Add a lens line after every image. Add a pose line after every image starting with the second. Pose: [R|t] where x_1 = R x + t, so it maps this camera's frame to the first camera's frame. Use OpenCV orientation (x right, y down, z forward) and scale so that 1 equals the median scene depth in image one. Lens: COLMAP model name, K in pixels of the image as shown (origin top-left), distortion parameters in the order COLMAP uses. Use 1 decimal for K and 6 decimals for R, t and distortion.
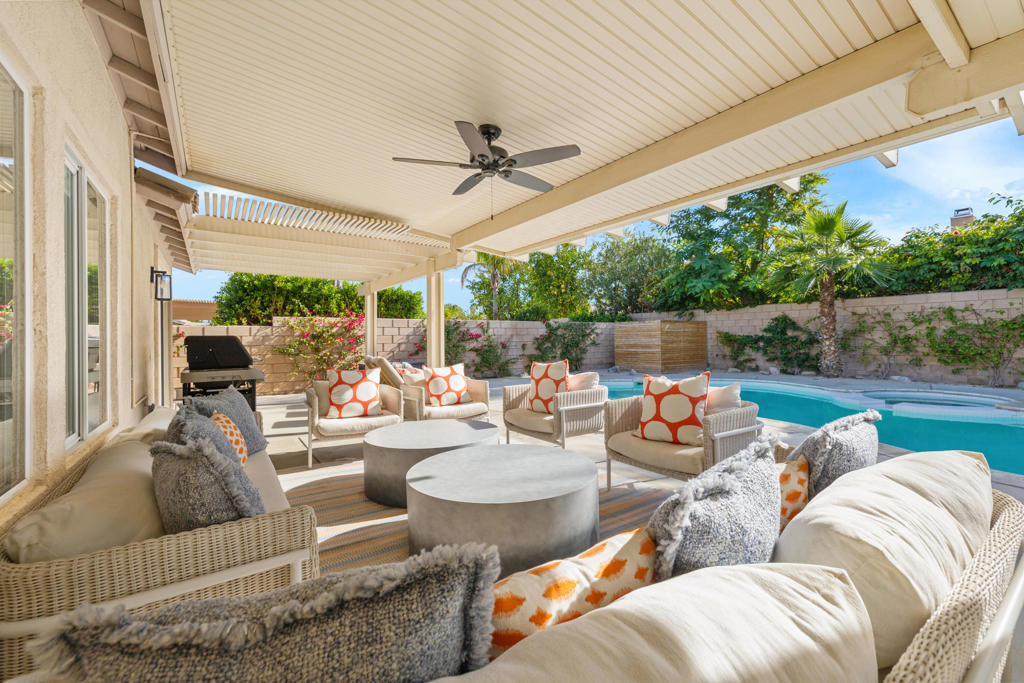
lens RADIAL K [[433.9, 0, 506.9], [0, 433.9, 341.0], [0, 0, 1]] dist [-0.000361, 0.000618]
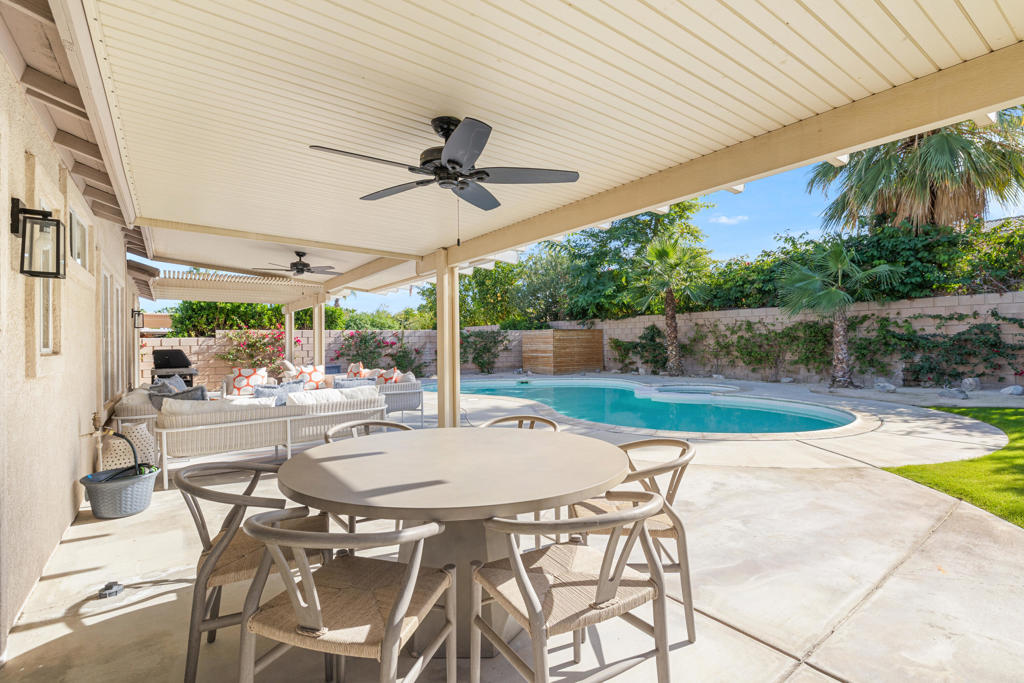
lens RADIAL K [[489.0, 0, 510.6], [0, 489.0, 339.5], [0, 0, 1]] dist [-0.004493, -0.000019]
pose [[0.999885, -0.003964, 0.014665, 0.268754], [0.004084, 0.999959, -0.008108, -0.011714], [-0.014632, 0.008167, 0.999860, -0.393338]]
